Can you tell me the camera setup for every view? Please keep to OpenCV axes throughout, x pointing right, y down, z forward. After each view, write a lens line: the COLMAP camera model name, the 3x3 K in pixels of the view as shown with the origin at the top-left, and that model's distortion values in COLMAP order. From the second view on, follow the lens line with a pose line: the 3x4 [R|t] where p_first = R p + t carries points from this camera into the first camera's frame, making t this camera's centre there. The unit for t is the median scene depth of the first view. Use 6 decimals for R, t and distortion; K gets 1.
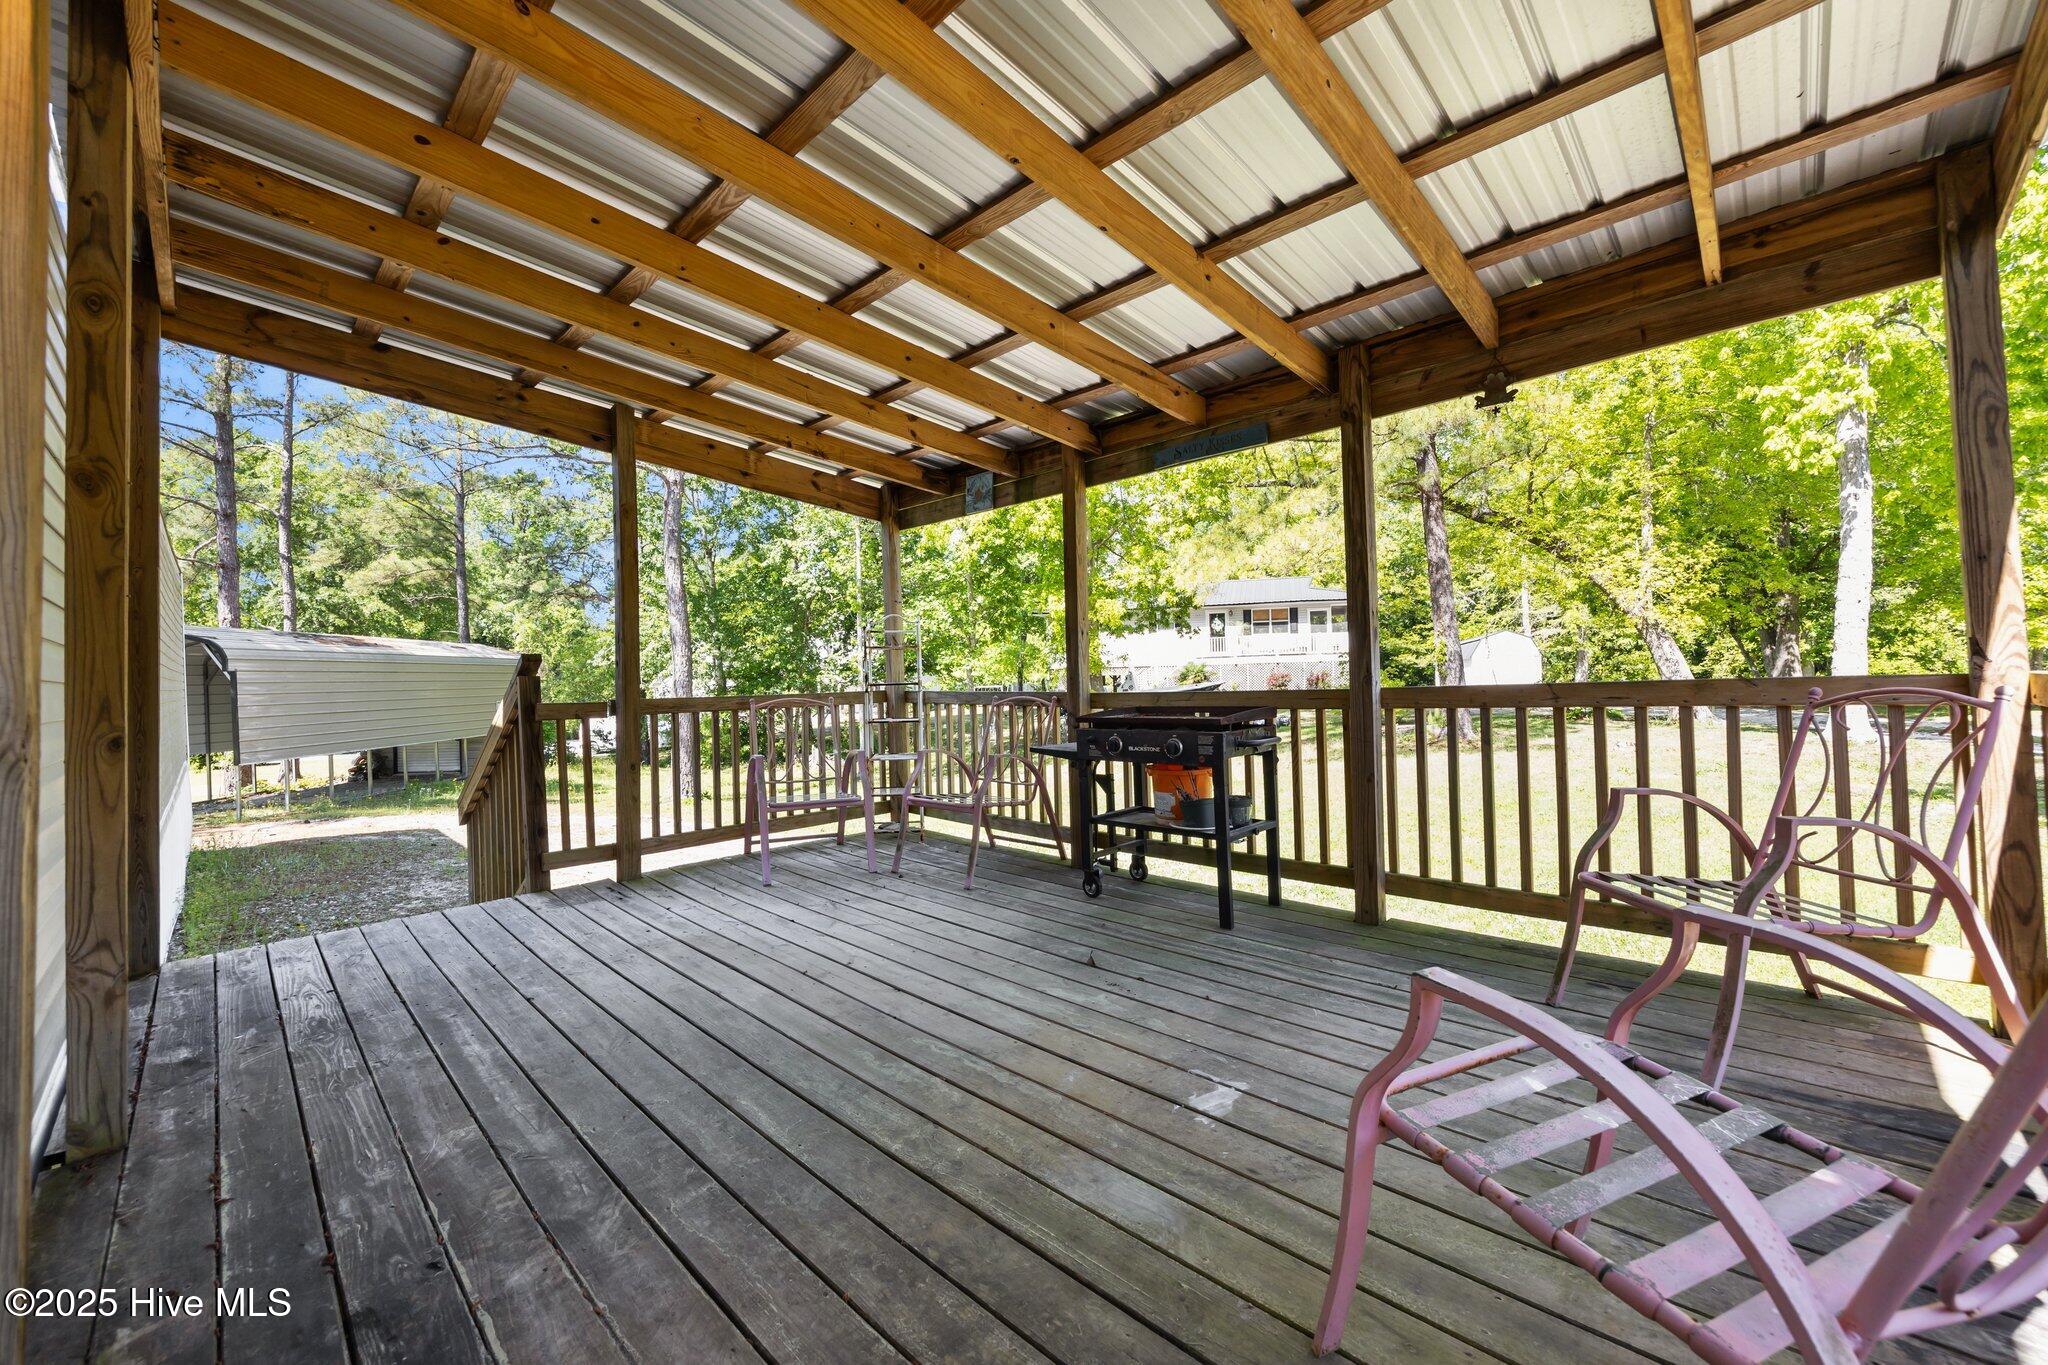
lens RADIAL K [[789.2, 0, 1019.8], [0, 789.2, 675.6], [0, 0, 1]] dist [-0.000287, 0.000275]
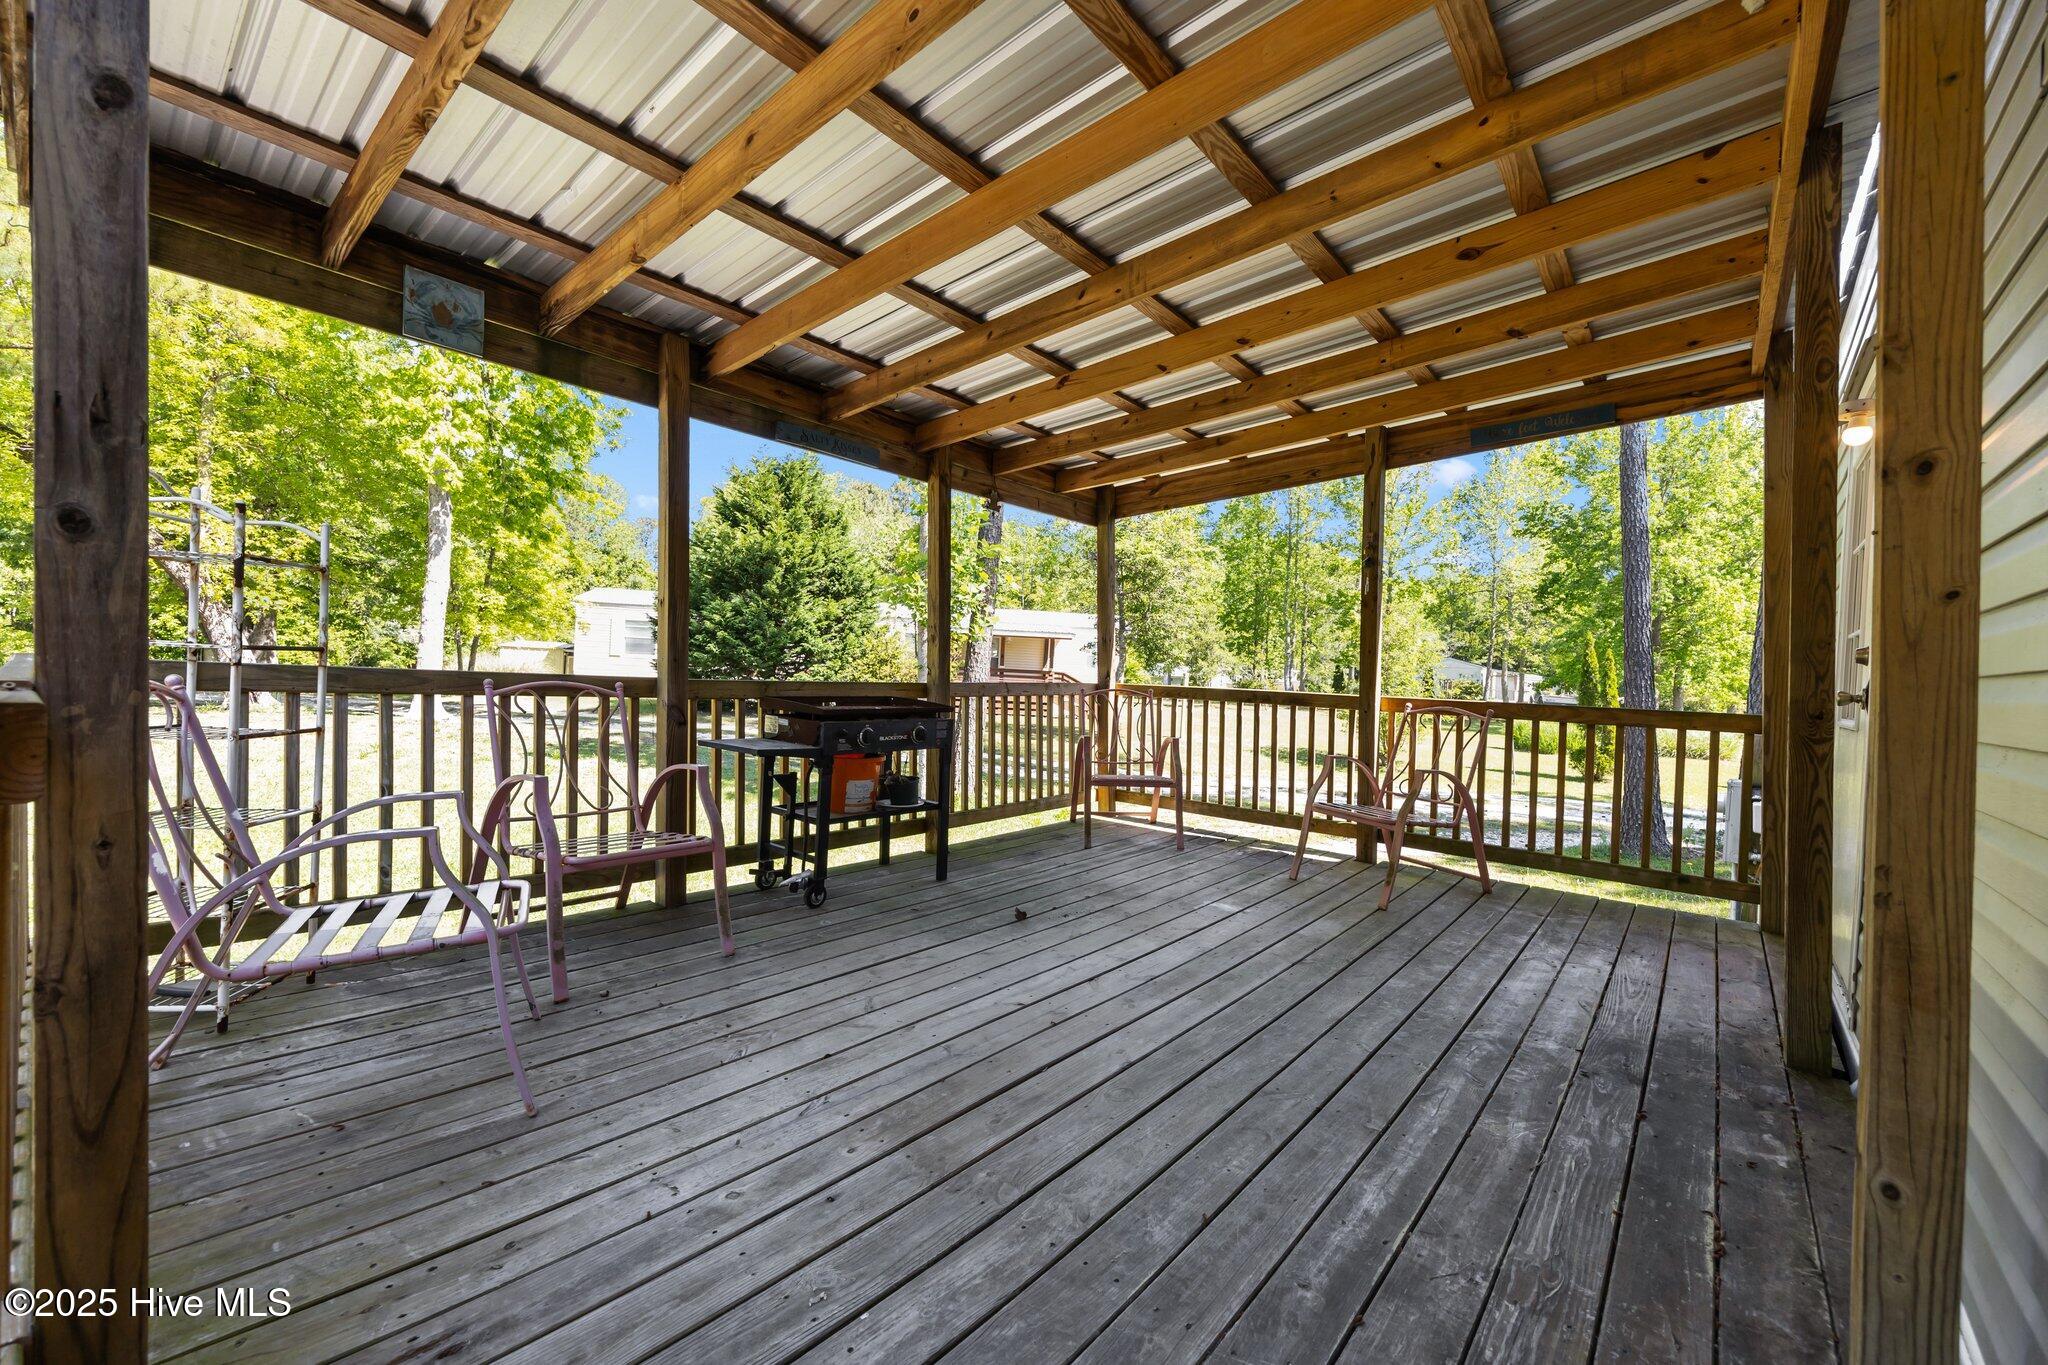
lens RADIAL K [[789.2, 0, 1018.9], [0, 789.2, 700.1], [0, 0, 1]] dist [-0.000287, 0.000275]
pose [[-0.047836, -0.011412, 0.998790, -1.078119], [-0.044588, 0.998962, 0.009279, 0.030464], [-0.997860, -0.044090, -0.048295, 1.075359]]
